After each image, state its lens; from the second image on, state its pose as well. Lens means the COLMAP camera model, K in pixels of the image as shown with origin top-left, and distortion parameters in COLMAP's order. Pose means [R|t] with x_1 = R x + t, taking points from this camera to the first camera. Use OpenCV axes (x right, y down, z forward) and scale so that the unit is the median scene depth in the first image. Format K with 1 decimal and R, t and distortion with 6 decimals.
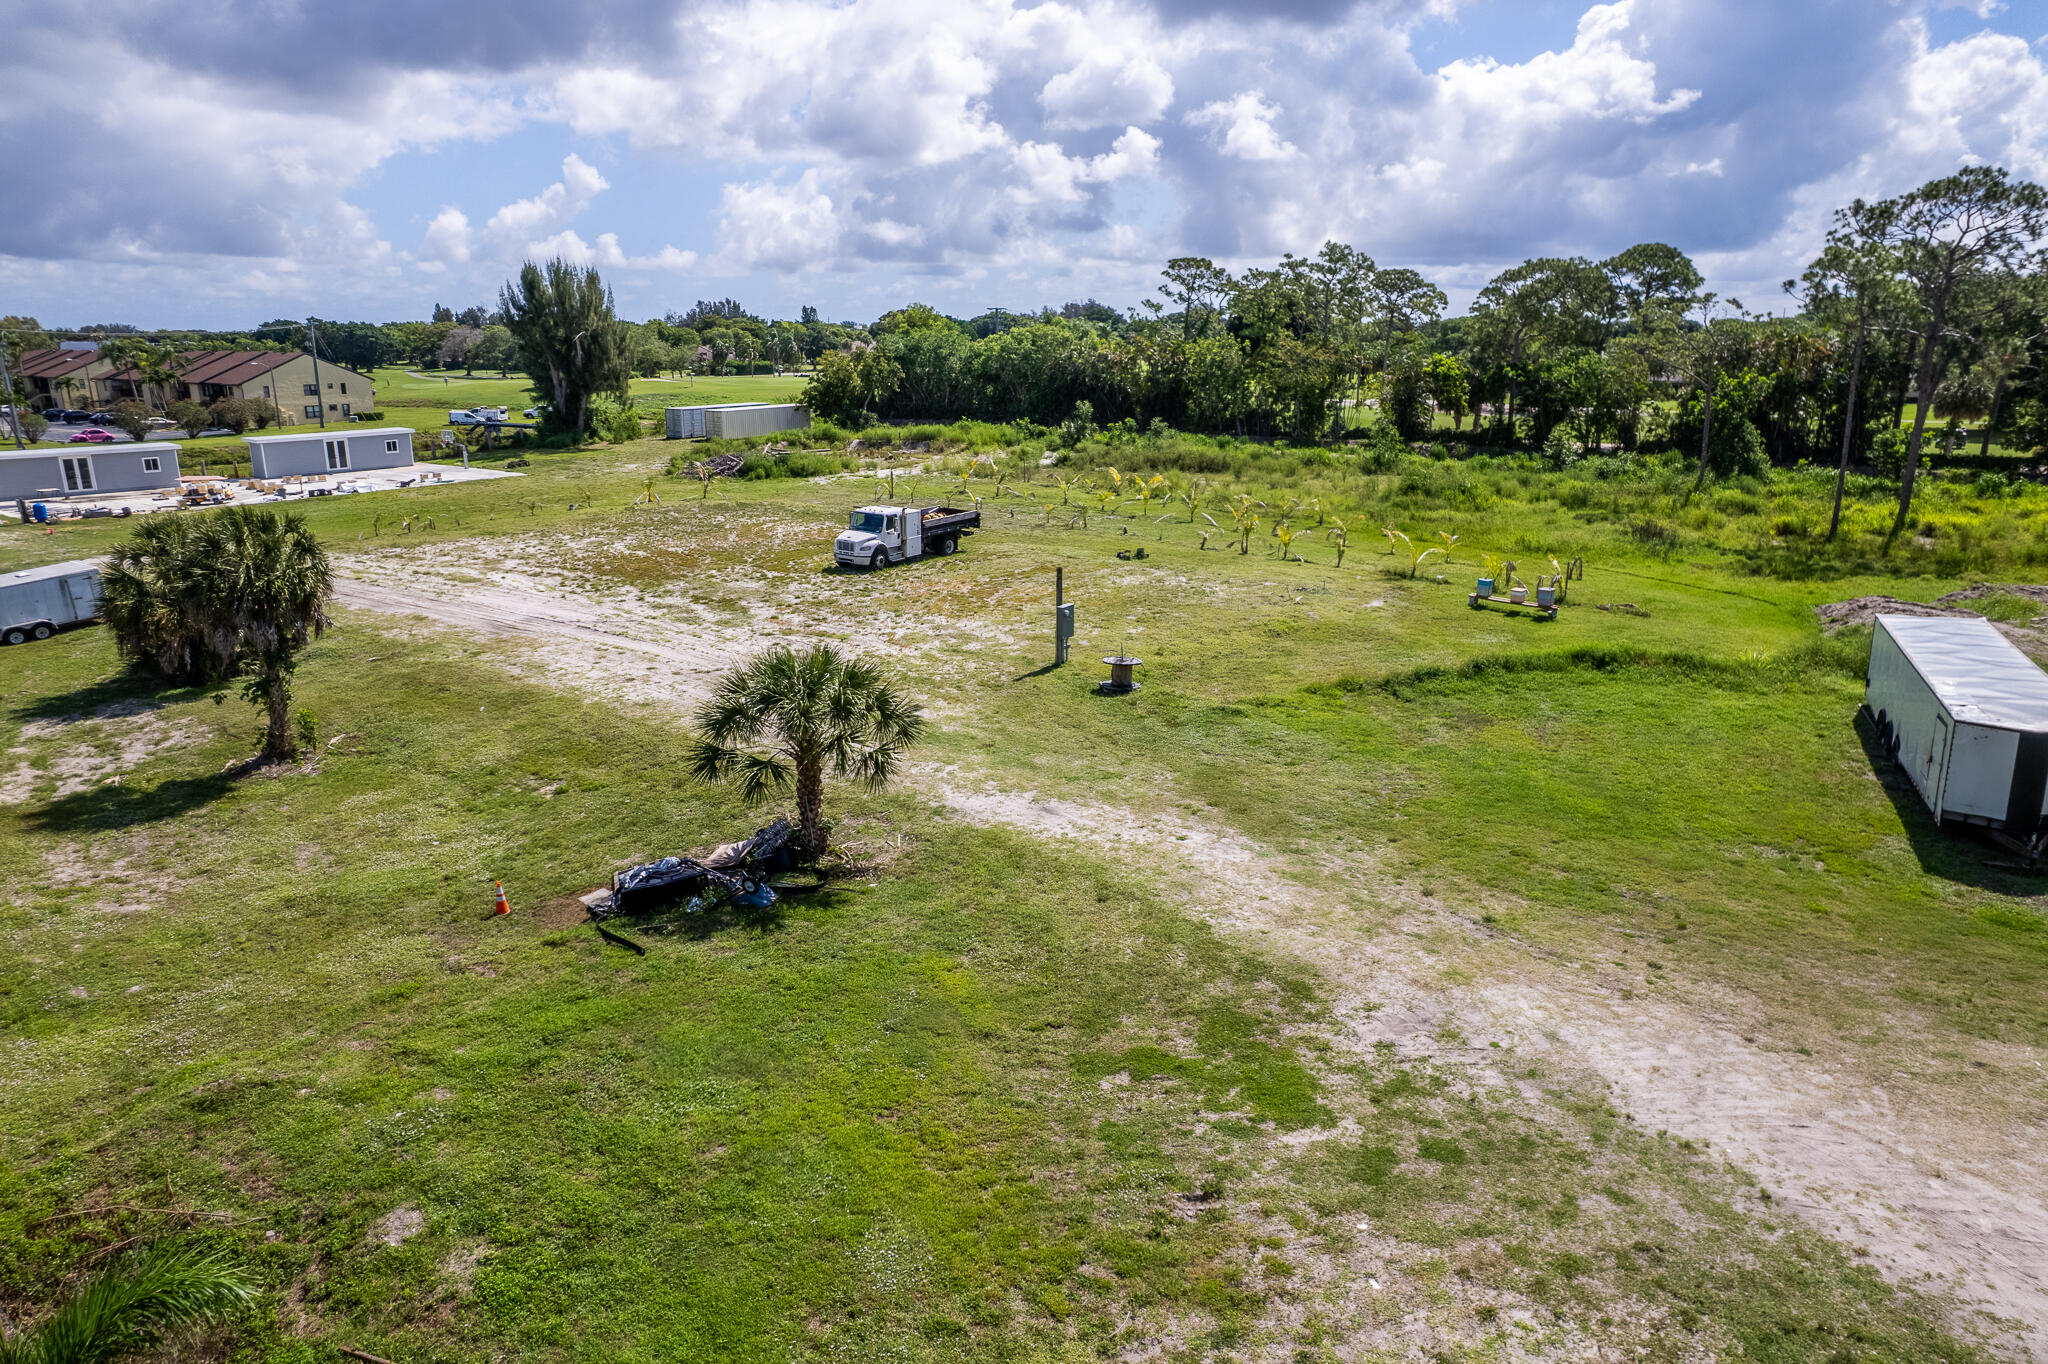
lens RADIAL K [[1313.8, 0, 1024.5], [0, 1313.8, 692.1], [0, 0, 1]] dist [-0.077472, 0.068900]
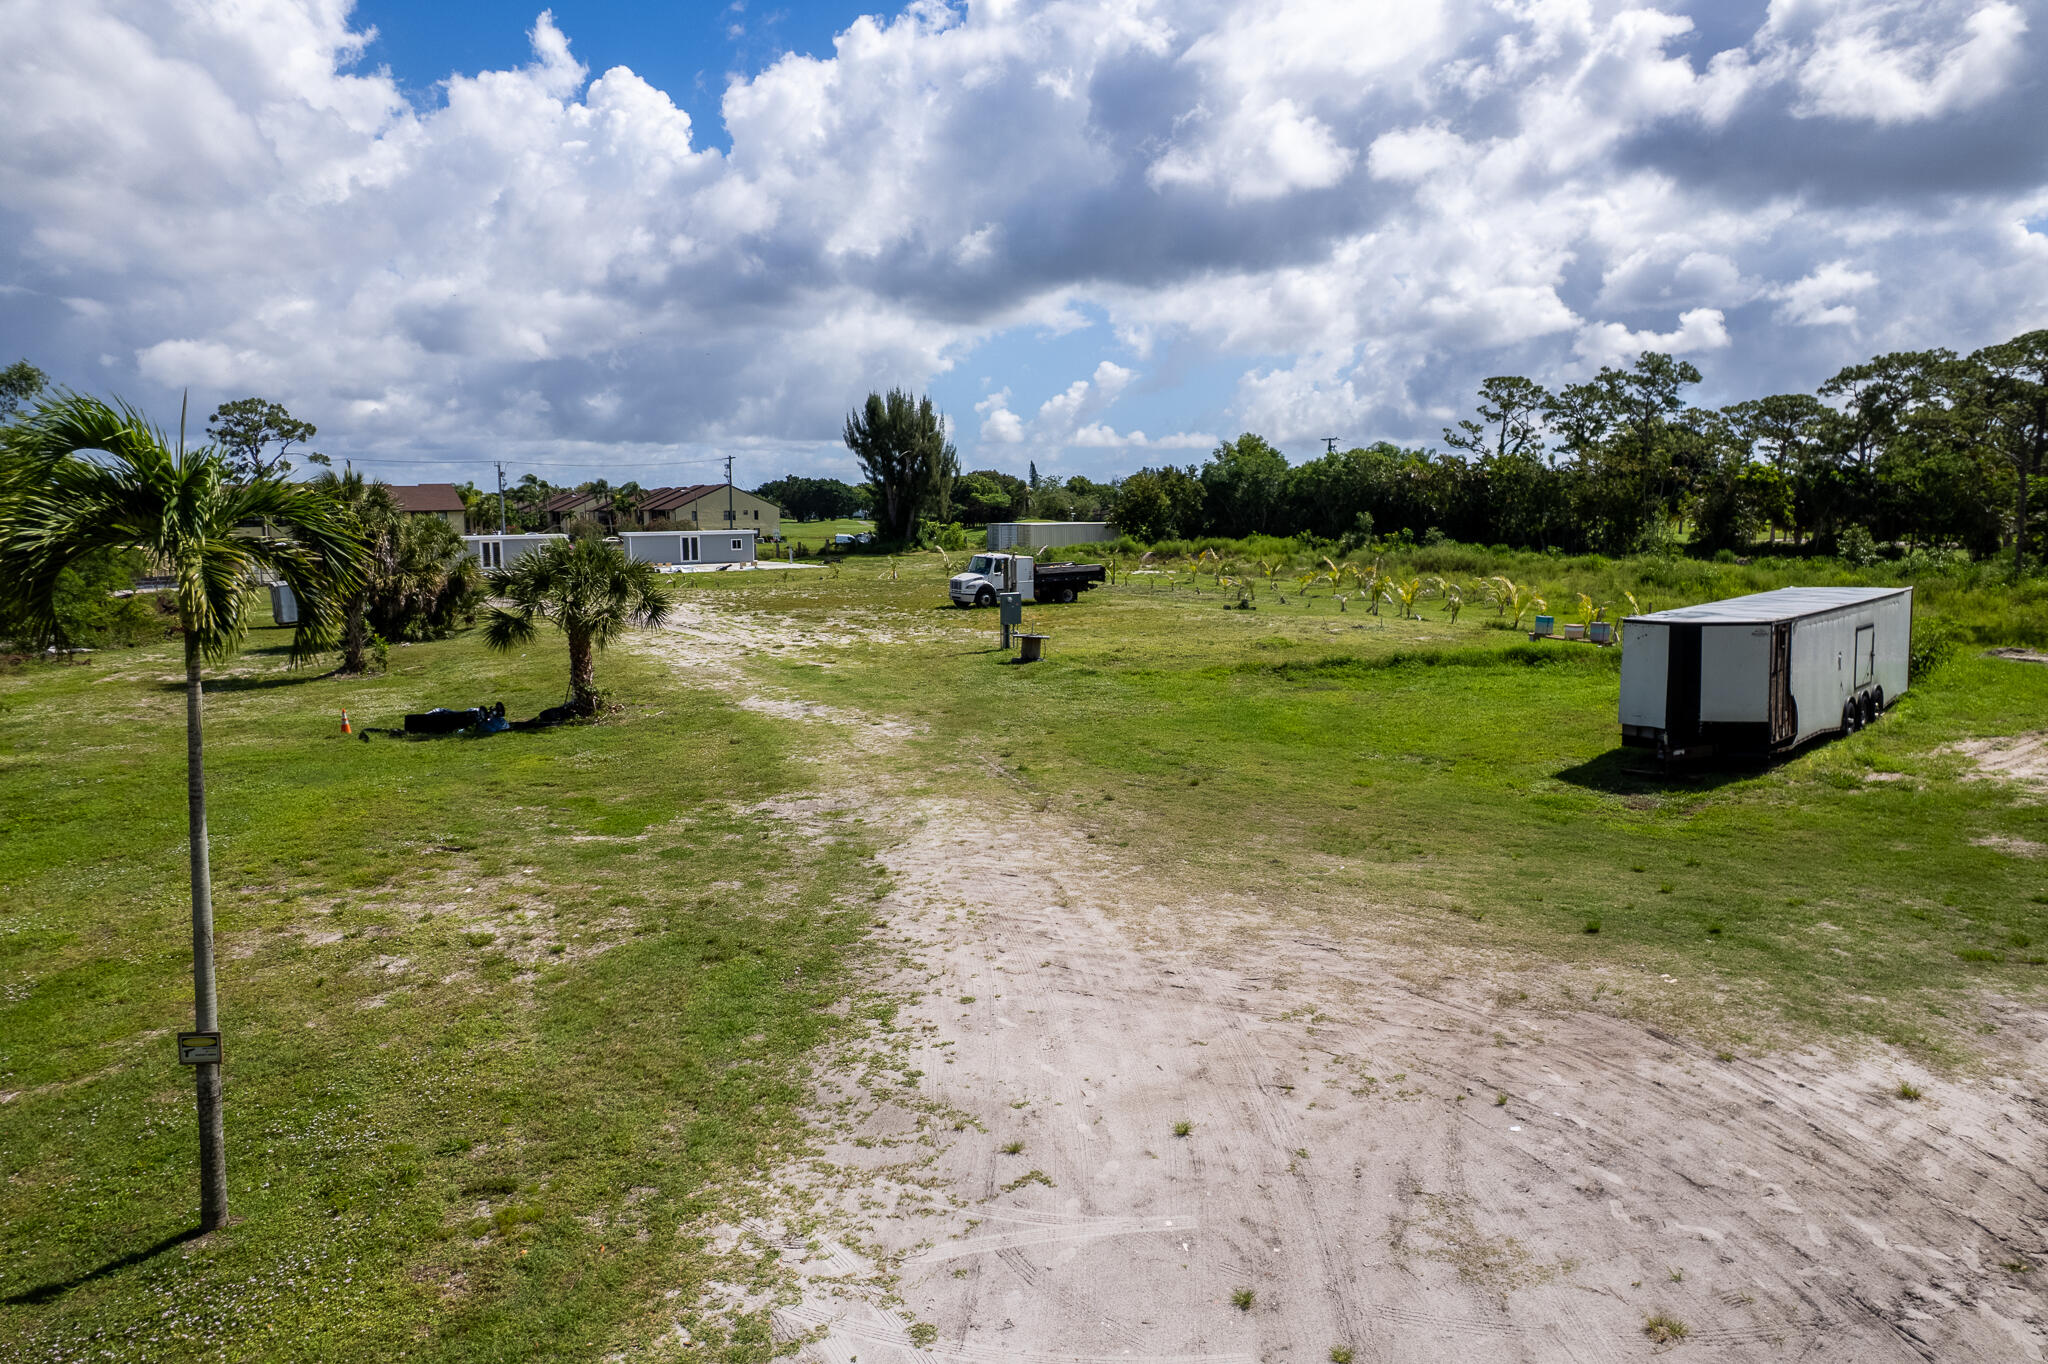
lens RADIAL K [[1313.8, 0, 1023.2], [0, 1313.8, 686.4], [0, 0, 1]] dist [-0.077472, 0.068900]
pose [[0.940010, 0.042598, -0.338476, 0.231591], [-0.087012, 0.989296, -0.117143, 0.076045], [0.329863, 0.139567, 0.933655, 0.009684]]
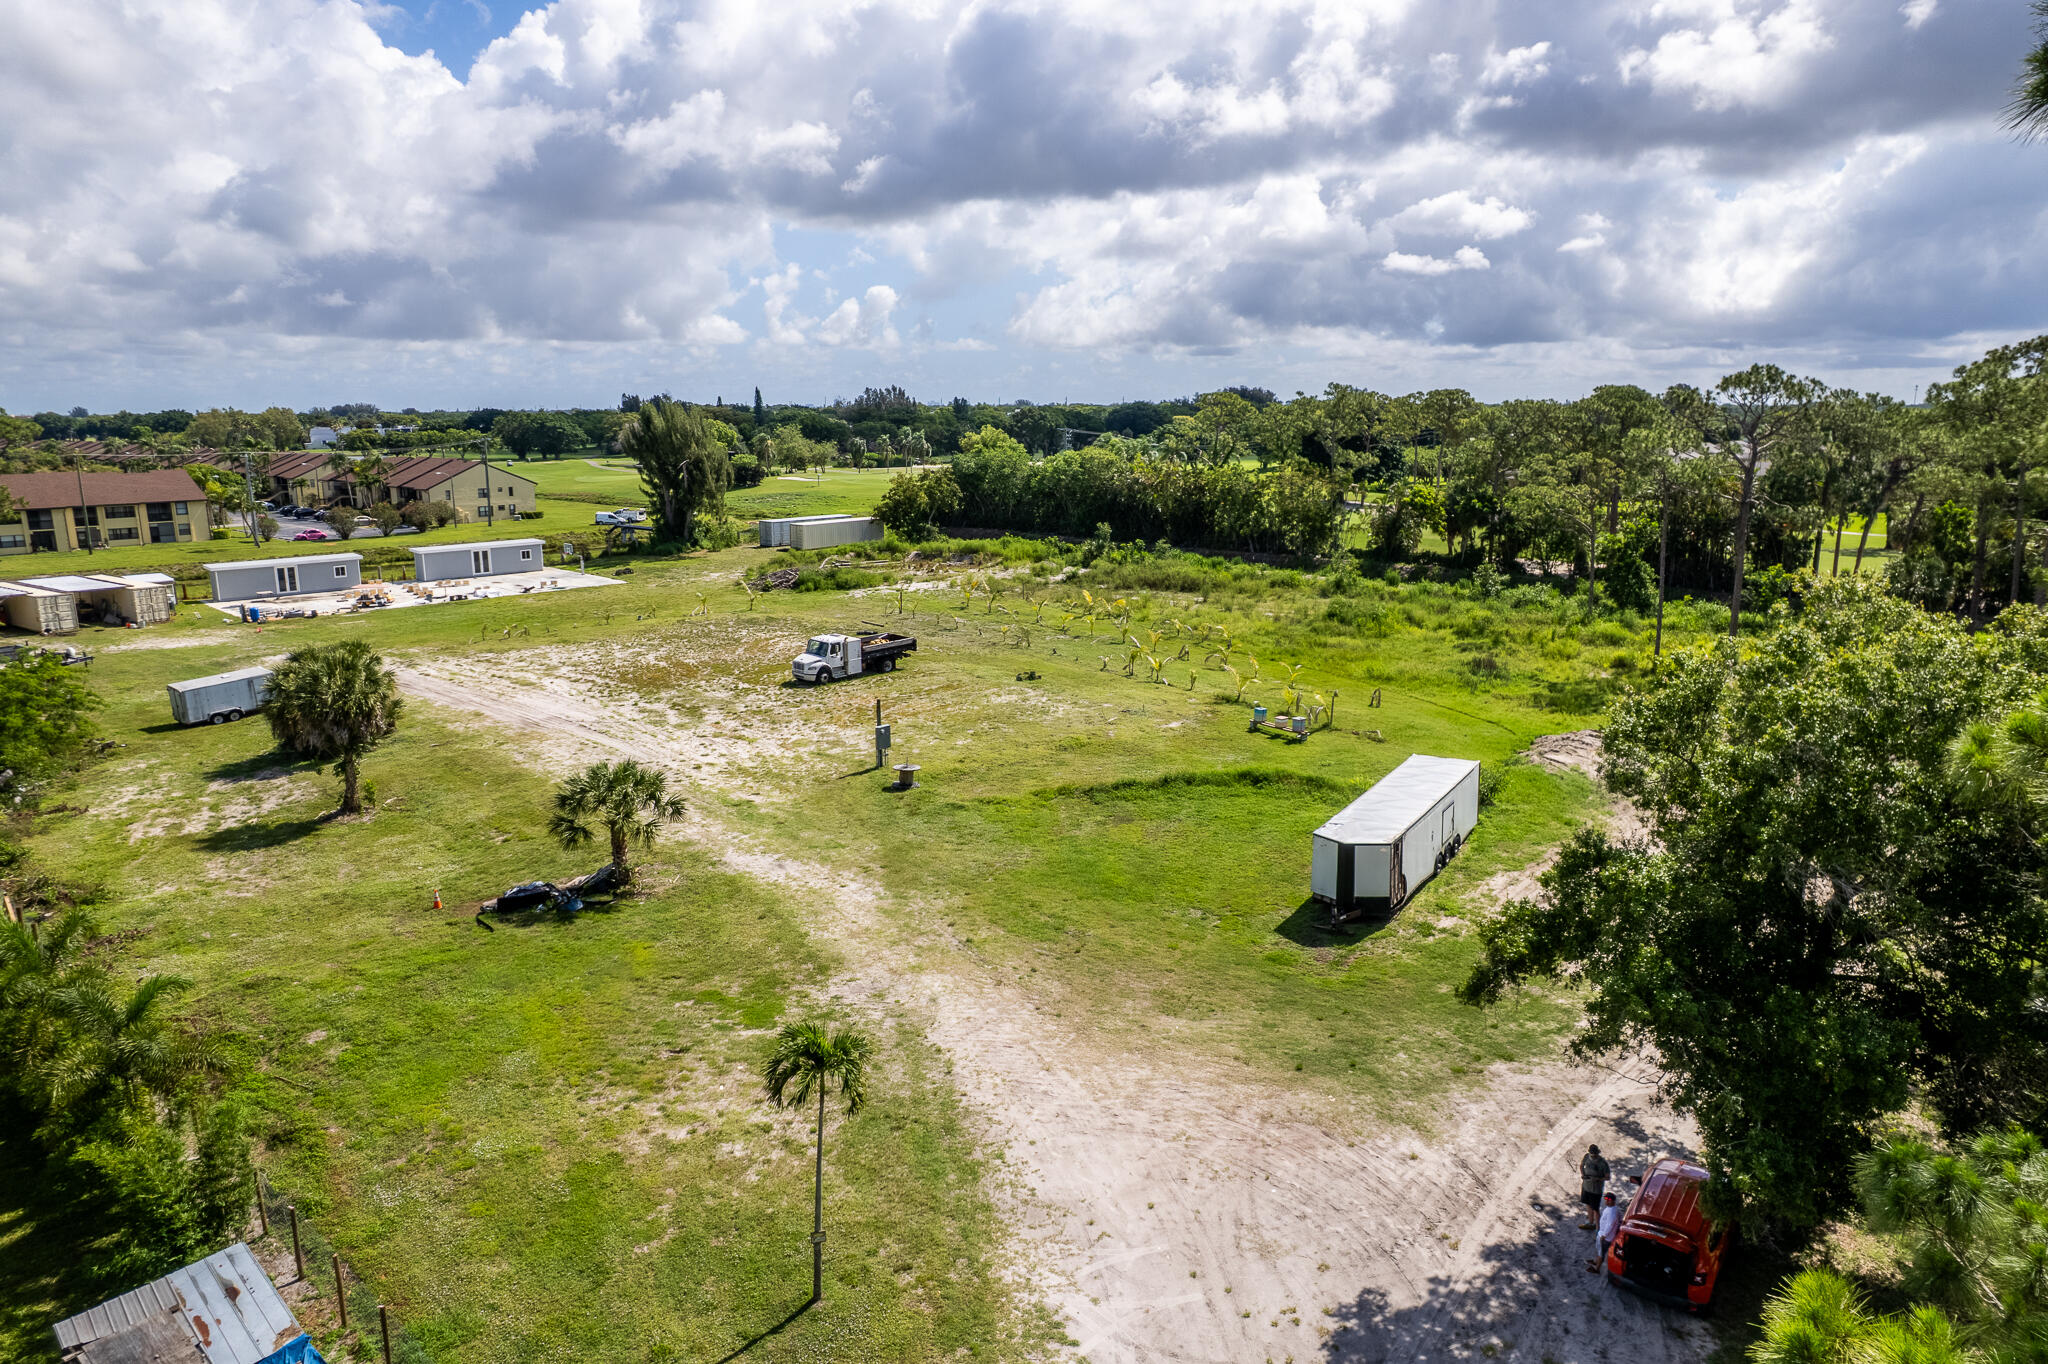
lens RADIAL K [[1313.8, 0, 1023.7], [0, 1313.8, 689.2], [0, 0, 1]] dist [-0.077472, 0.068900]
pose [[0.991130, 0.027905, -0.129932, 0.209405], [-0.035253, 0.997885, -0.054606, -0.019378], [0.128134, 0.058702, 0.990018, -0.223257]]
